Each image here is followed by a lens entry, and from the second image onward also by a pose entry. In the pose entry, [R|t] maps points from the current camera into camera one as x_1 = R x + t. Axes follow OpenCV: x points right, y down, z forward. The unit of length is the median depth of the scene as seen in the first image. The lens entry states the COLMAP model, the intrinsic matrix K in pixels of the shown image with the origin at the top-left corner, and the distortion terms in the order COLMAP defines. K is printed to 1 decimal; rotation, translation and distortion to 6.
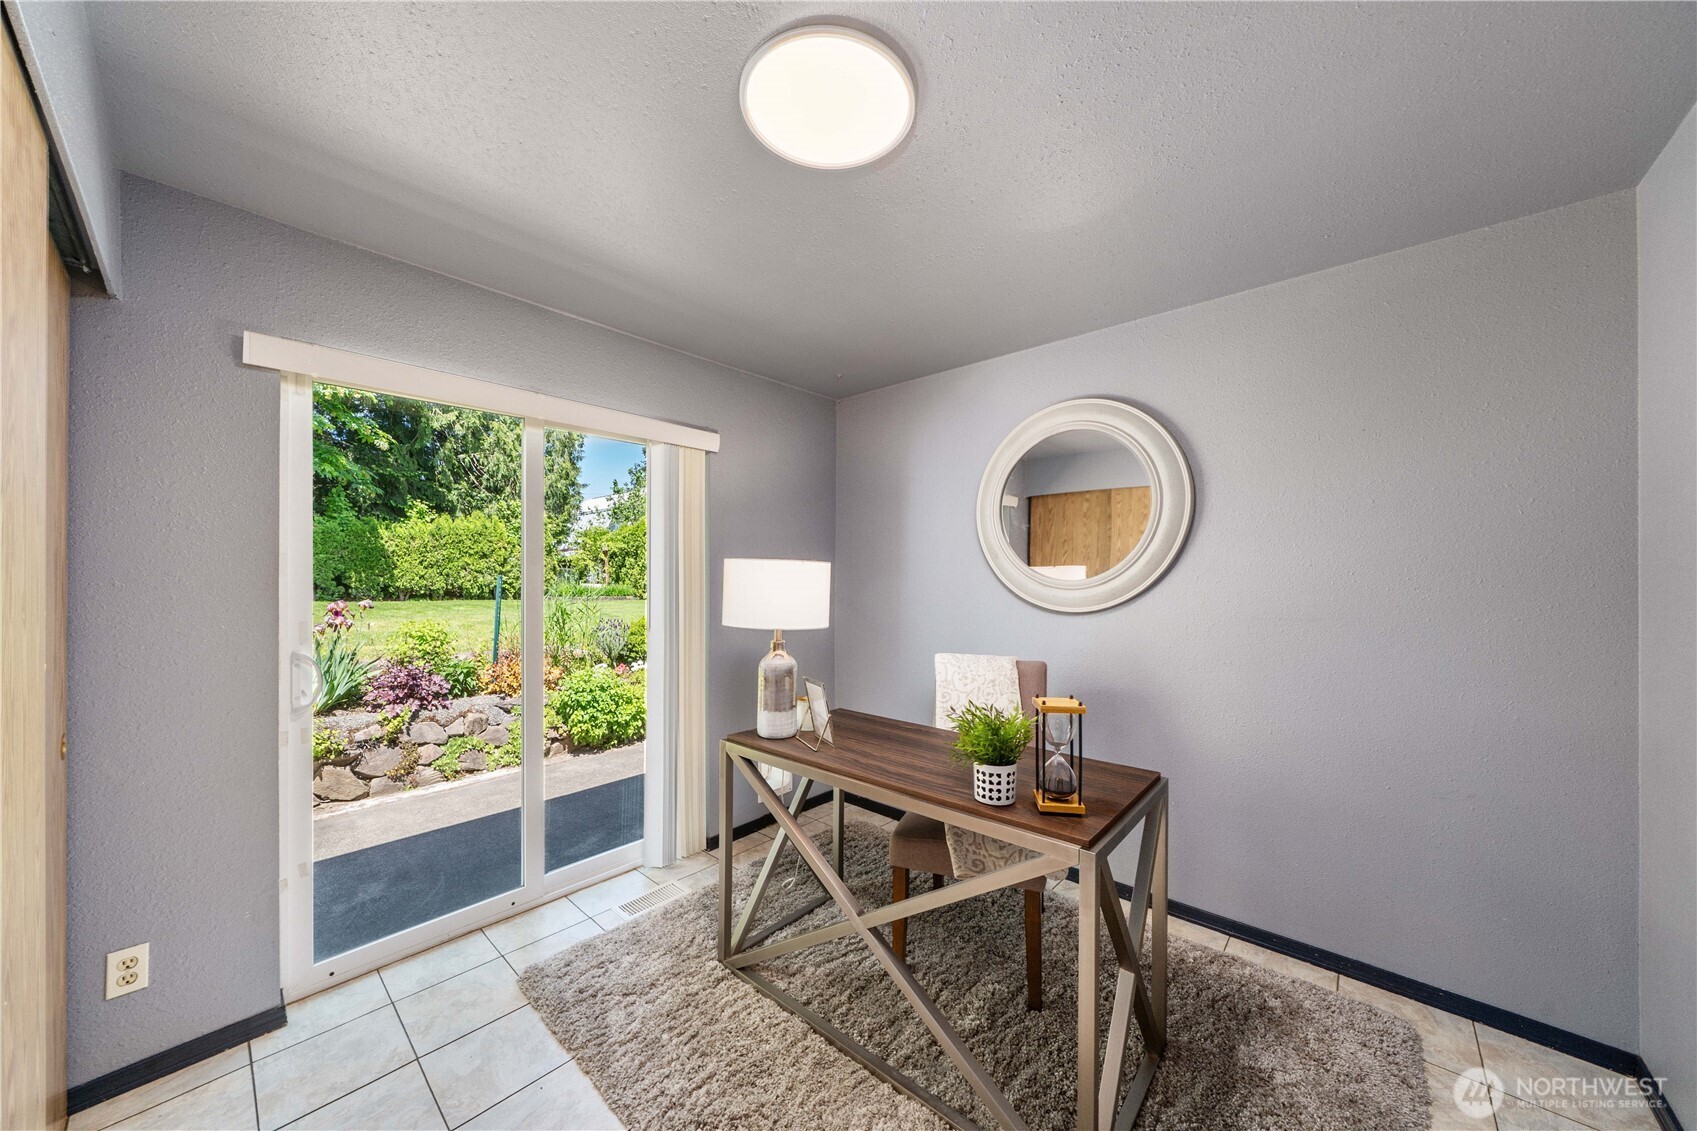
lens RADIAL K [[580.4, 0, 845.8], [0, 580.4, 572.6], [0, 0, 1]] dist [-0.000098, -0.000016]
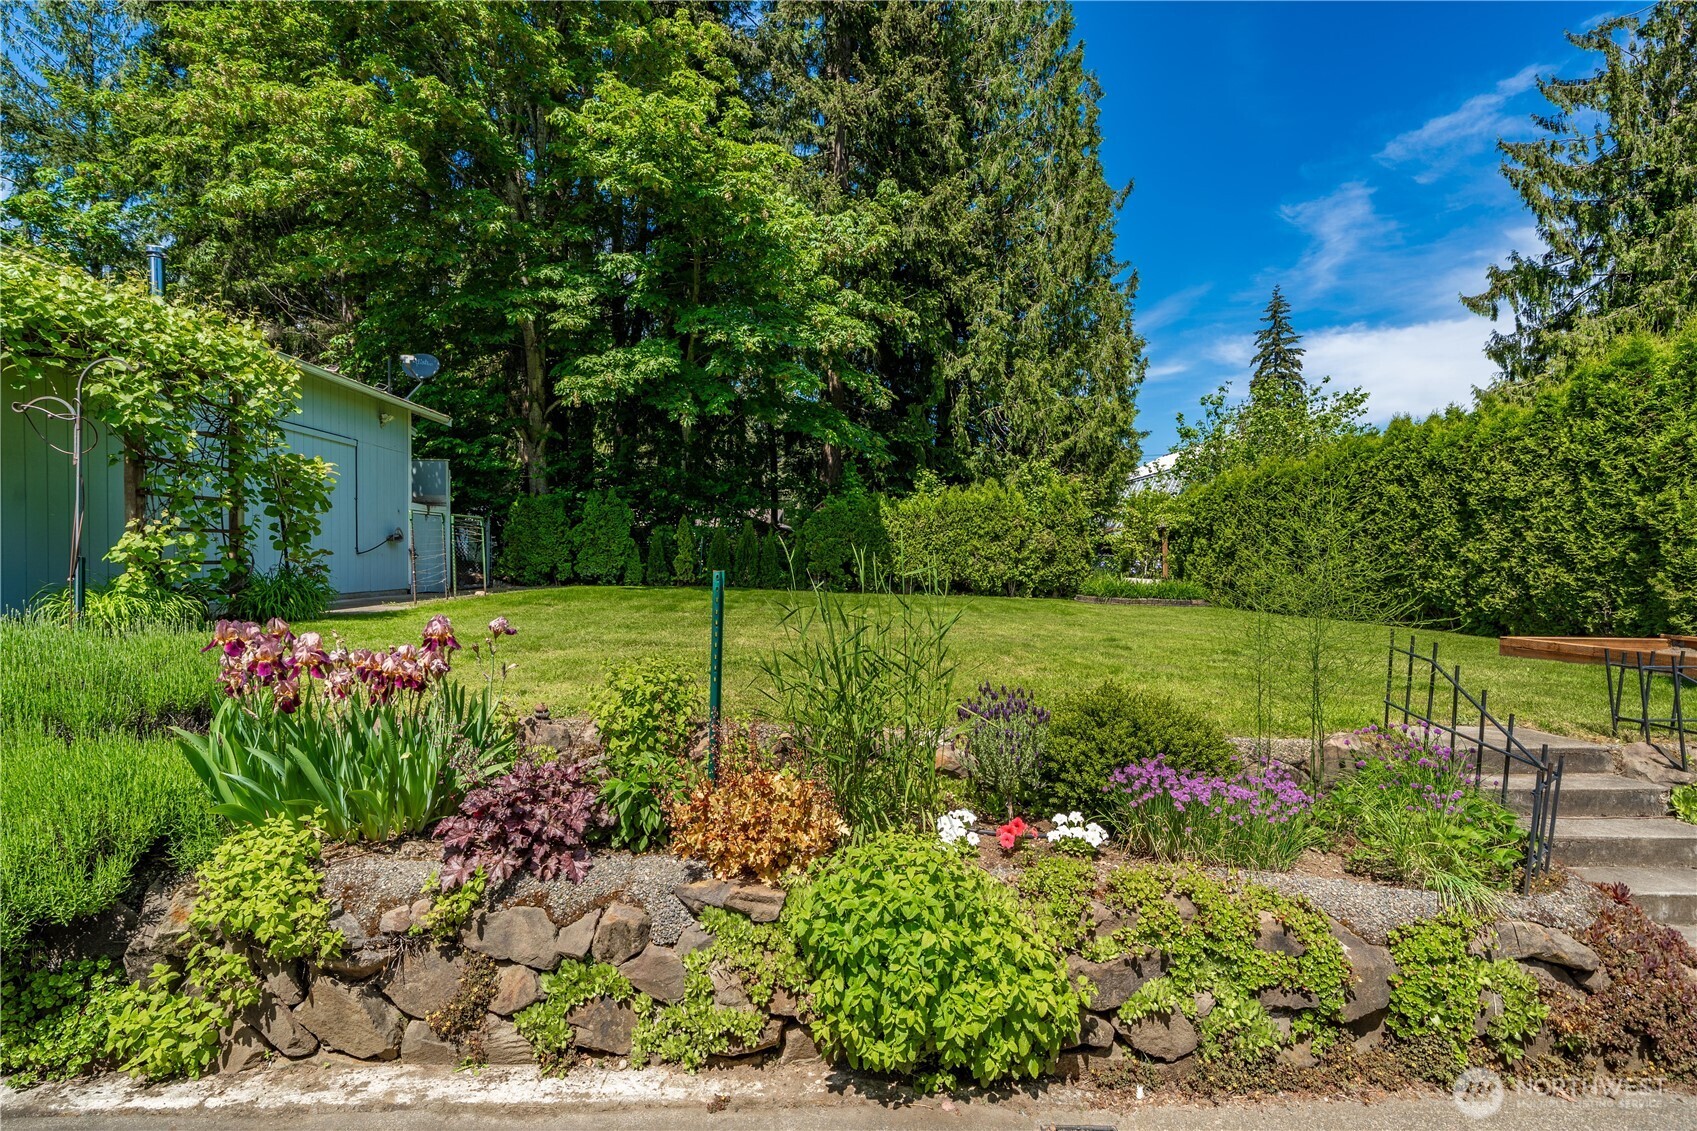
lens RADIAL K [[746.1, 0, 848.5], [0, 746.1, 565.5], [0, 0, 1]] dist [0.001196, 0.000250]
pose [[0.671327, 0.014384, -0.741022, -0.041664], [-0.008798, 0.999896, 0.011438, -0.002302], [0.741109, -0.001159, 0.671384, 0.226792]]
